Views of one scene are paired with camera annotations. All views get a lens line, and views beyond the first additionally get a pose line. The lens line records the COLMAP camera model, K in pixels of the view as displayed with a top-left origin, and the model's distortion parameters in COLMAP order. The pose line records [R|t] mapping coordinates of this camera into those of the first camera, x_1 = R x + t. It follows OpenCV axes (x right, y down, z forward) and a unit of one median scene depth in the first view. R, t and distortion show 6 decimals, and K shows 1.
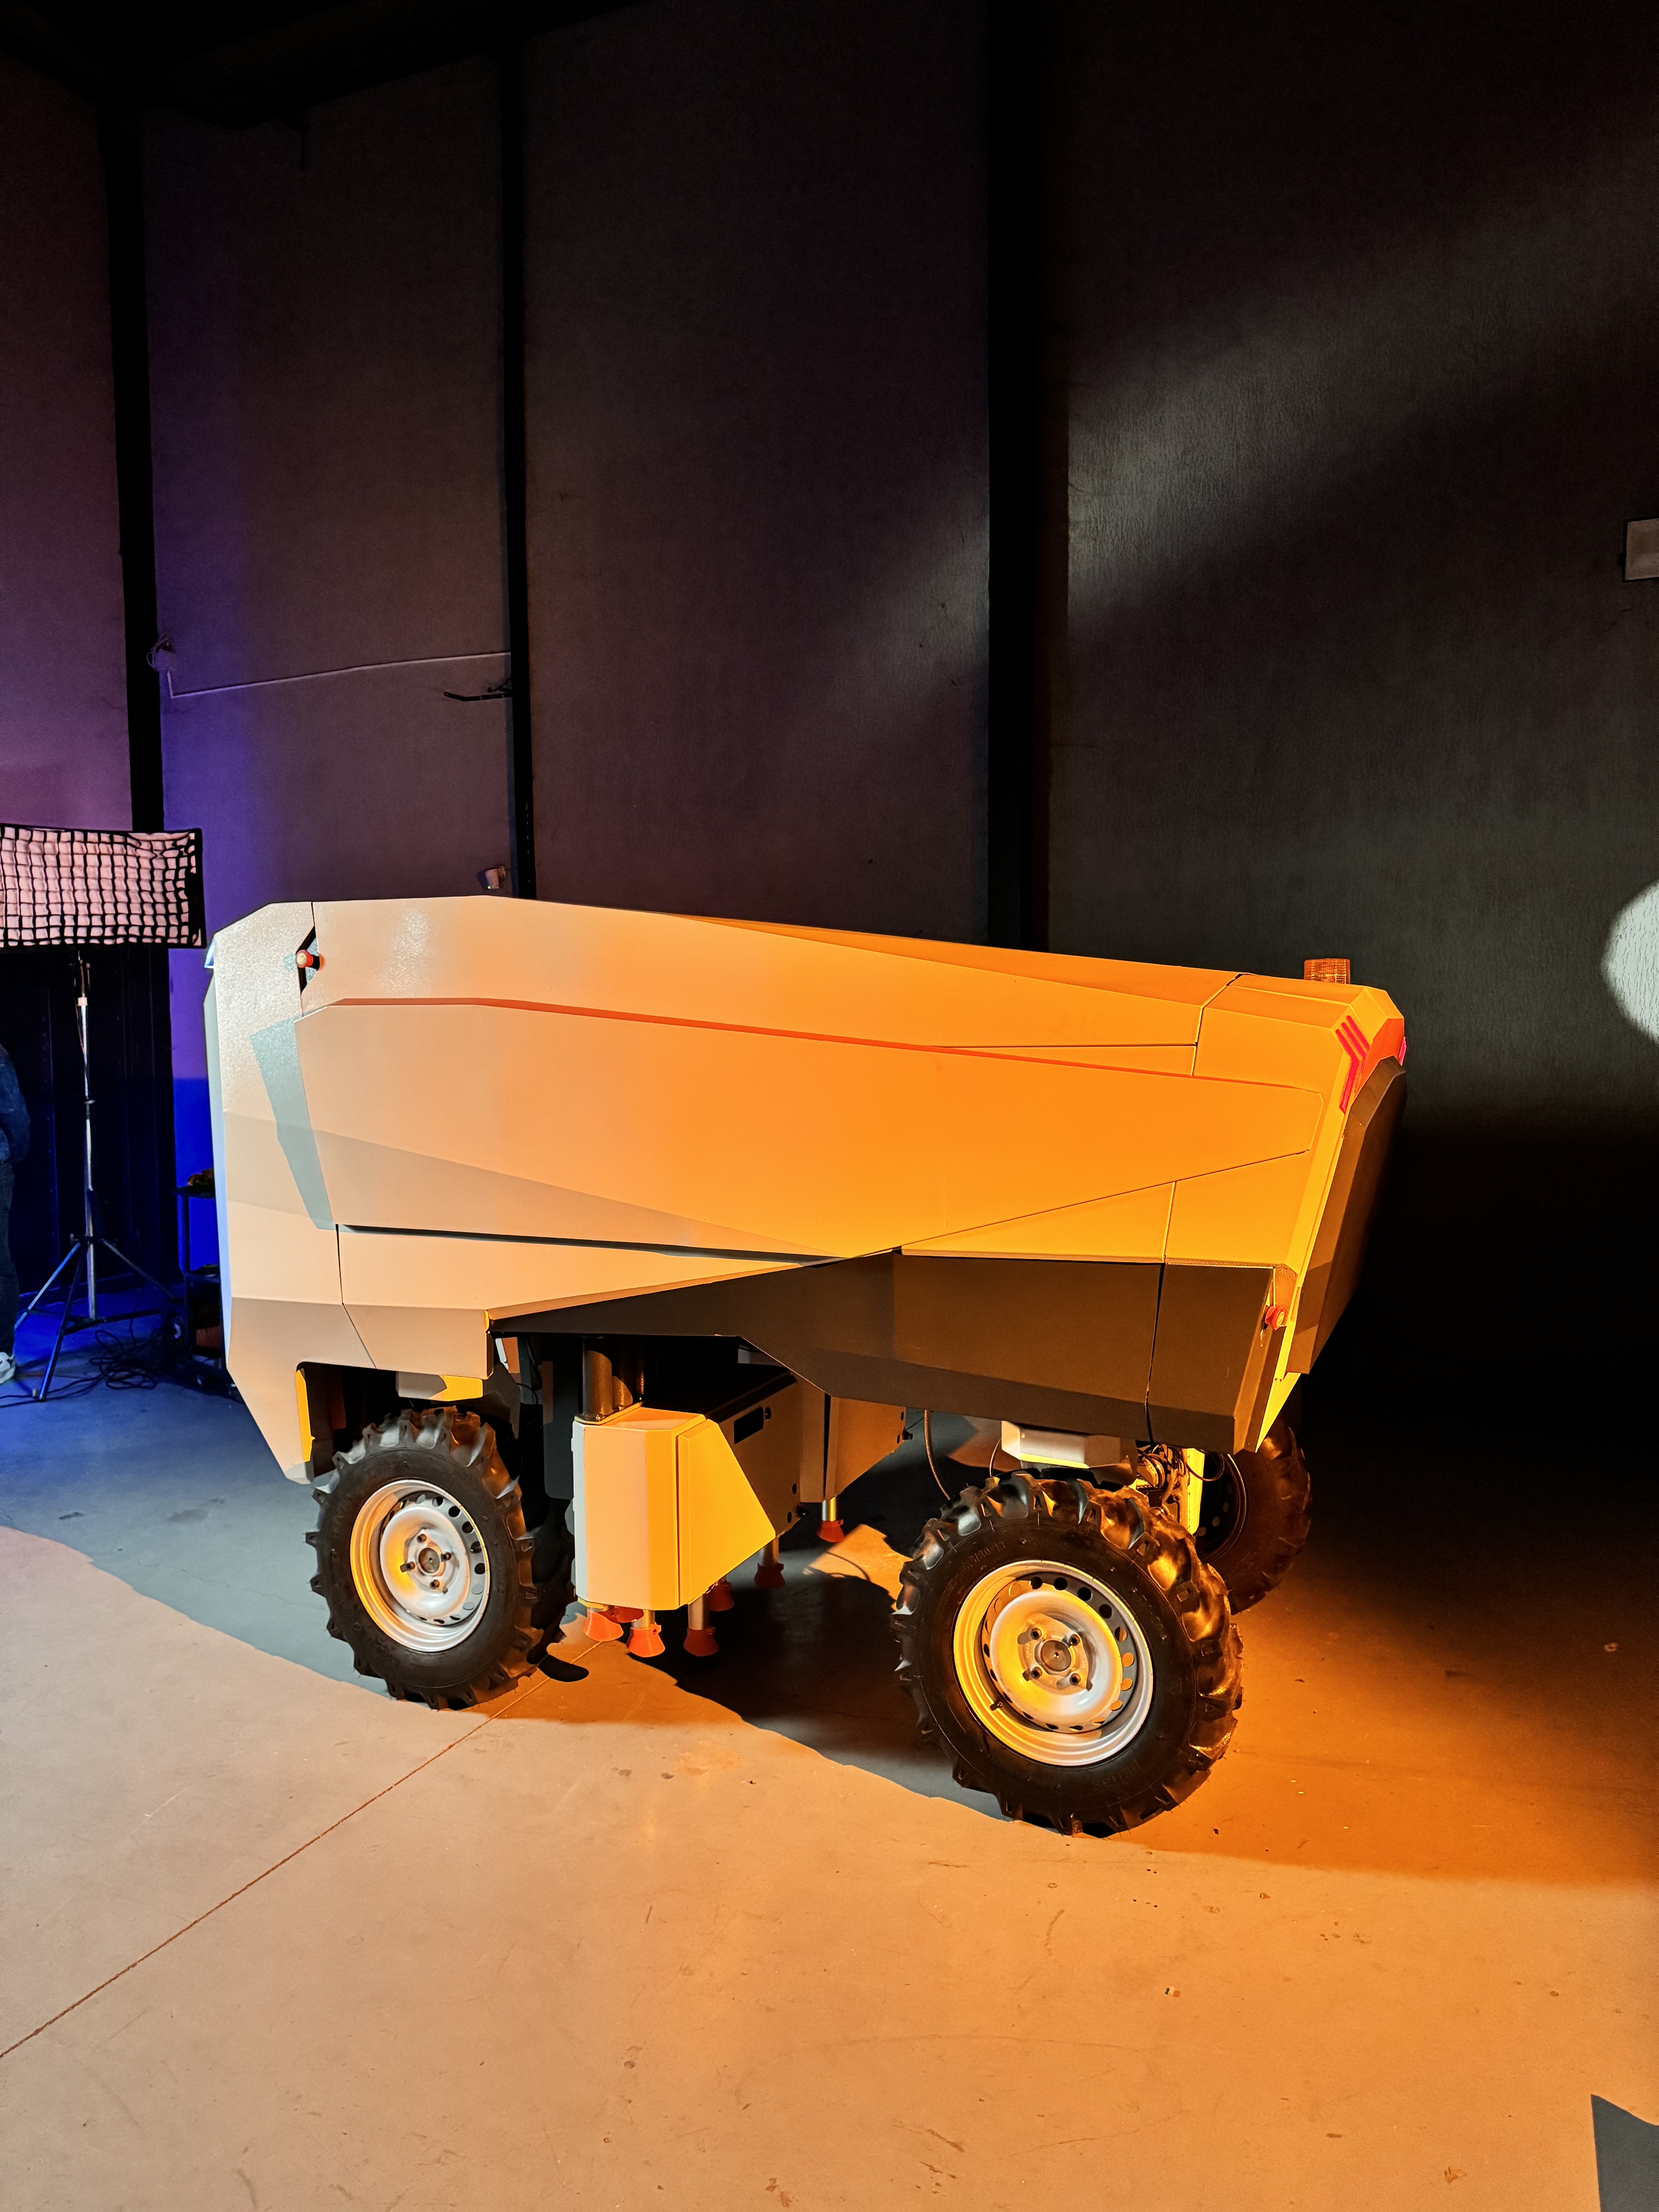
lens RADIAL K [[1590.0, 0, 829.5], [0, 1590.0, 1106.0], [0, 0, 1]] dist [0.121514, -0.318371]
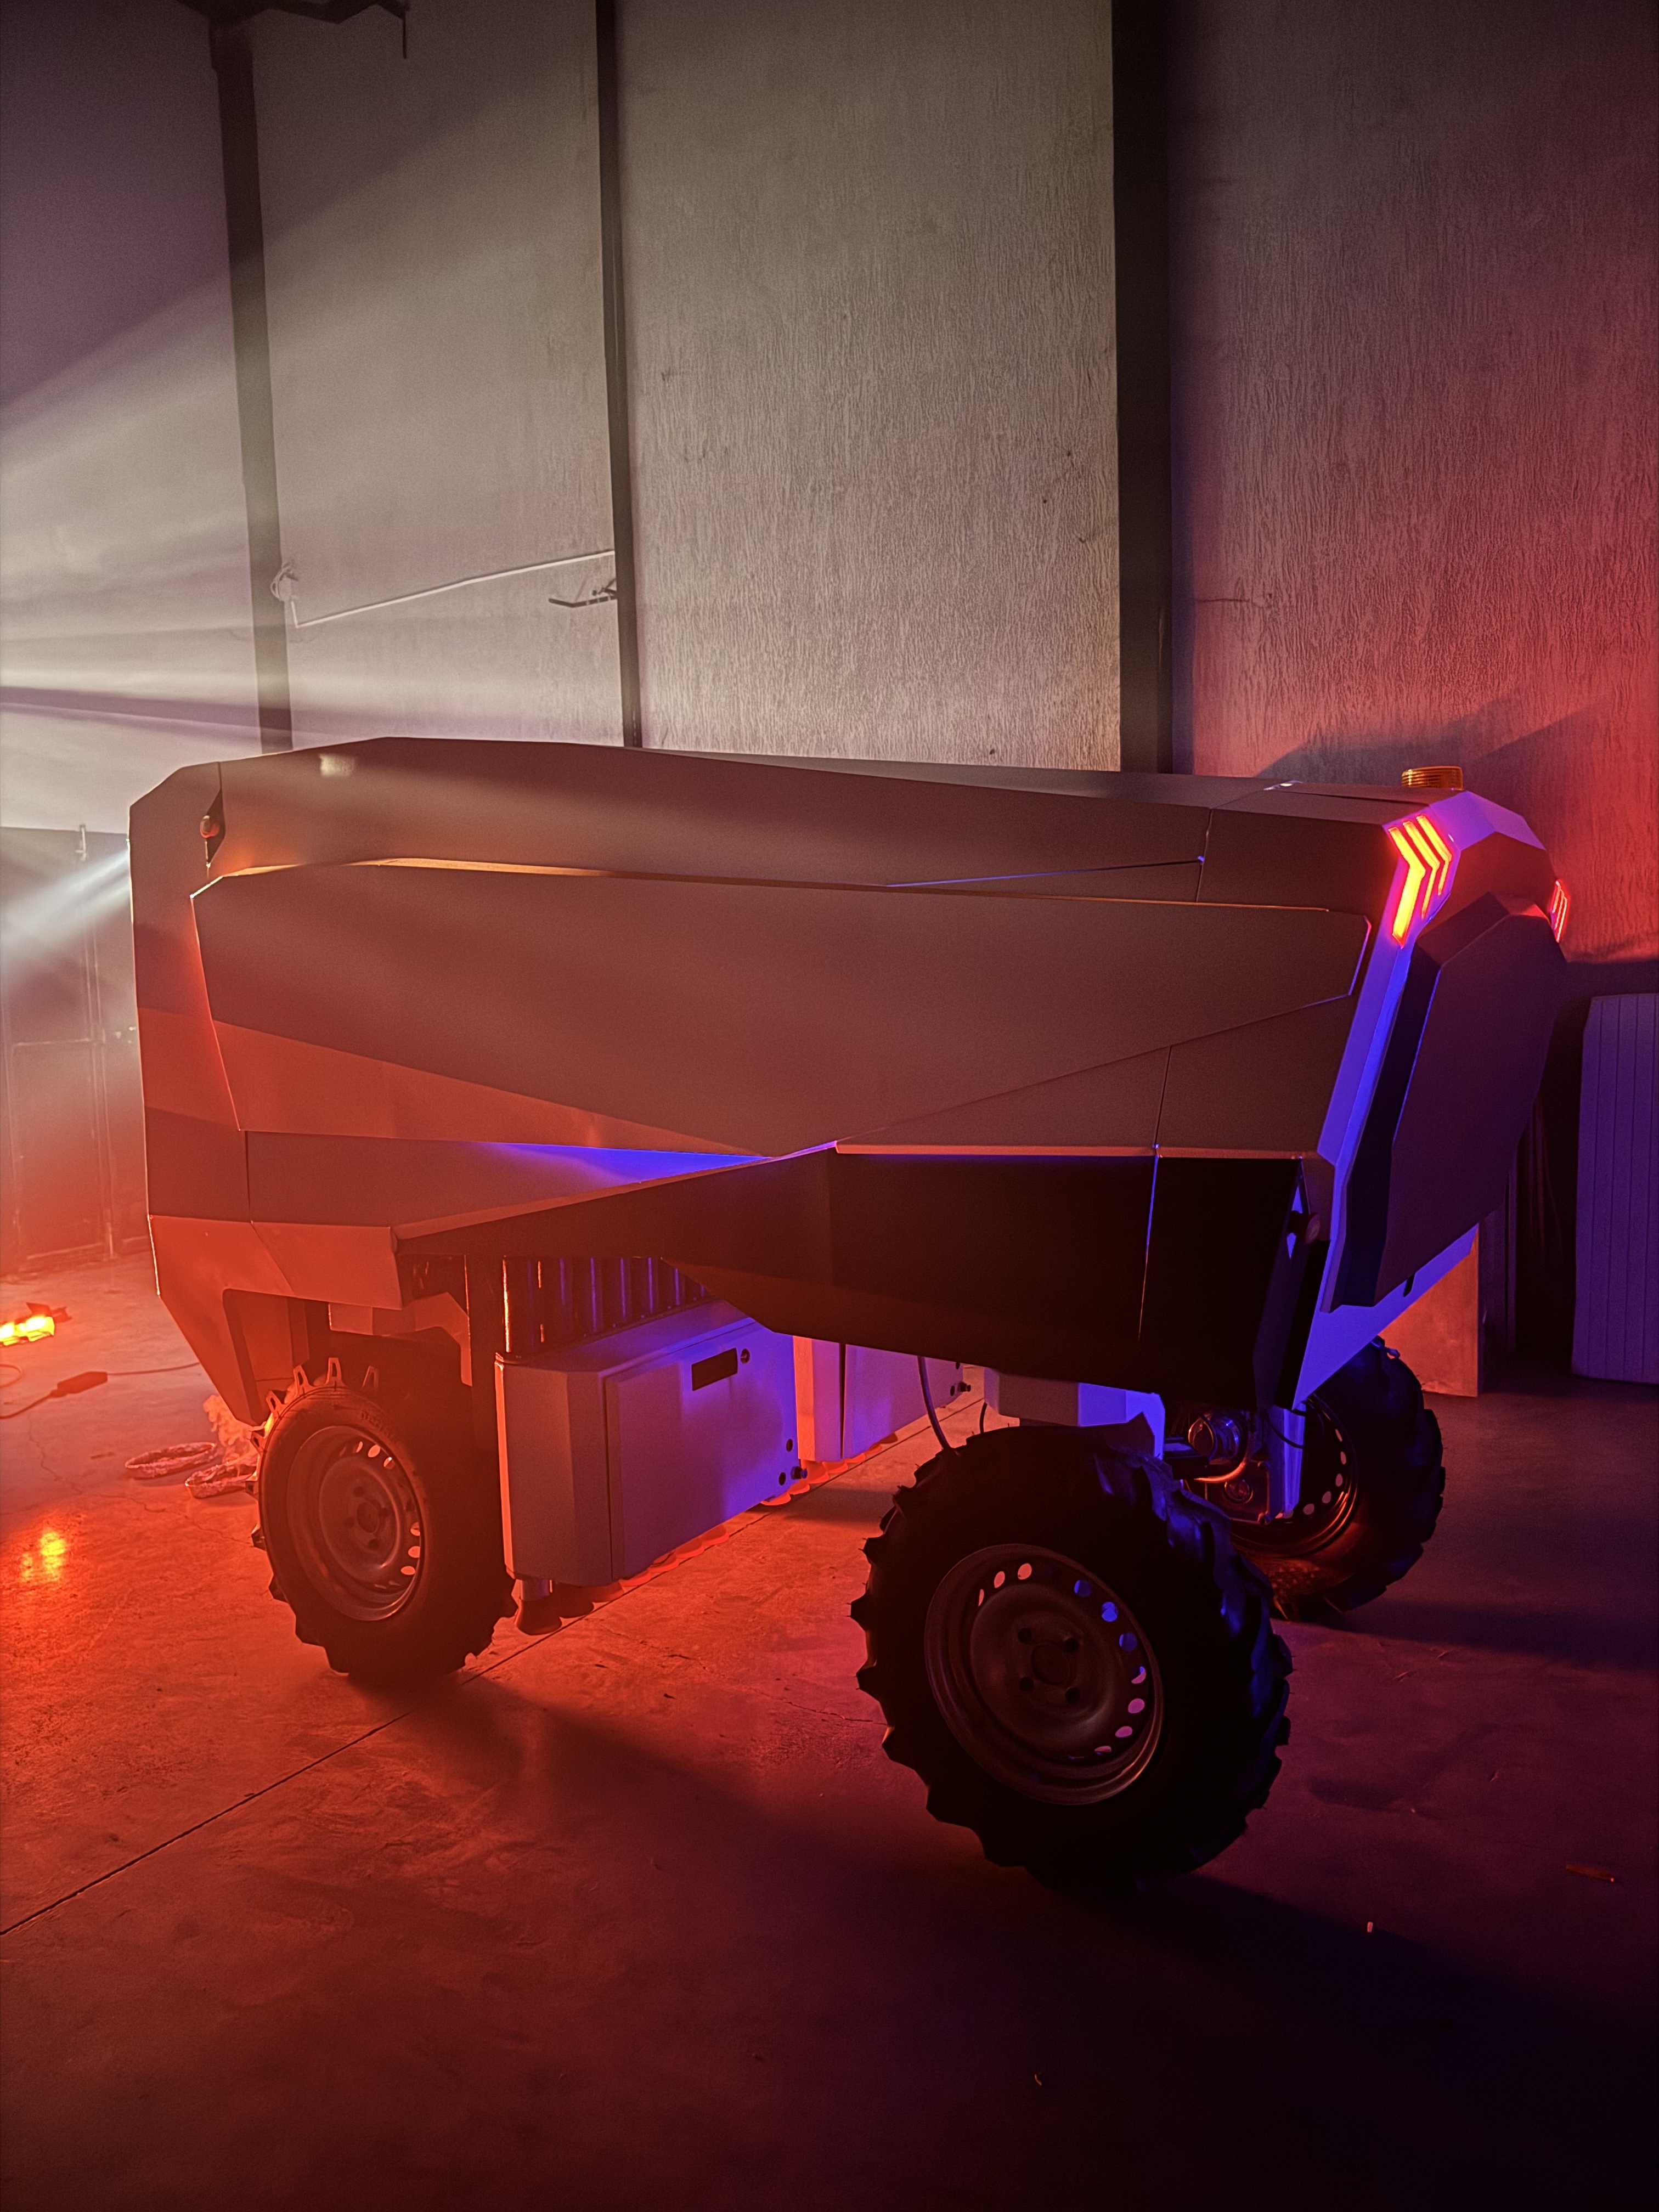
lens RADIAL K [[1590.0, 0, 829.5], [0, 1590.0, 1106.0], [0, 0, 1]] dist [0.121514, -0.318371]
pose [[0.987063, -0.007545, -0.160155, 0.100477], [0.010520, 0.999787, 0.017737, 0.034573], [0.159987, -0.019192, 0.986933, 0.135108]]
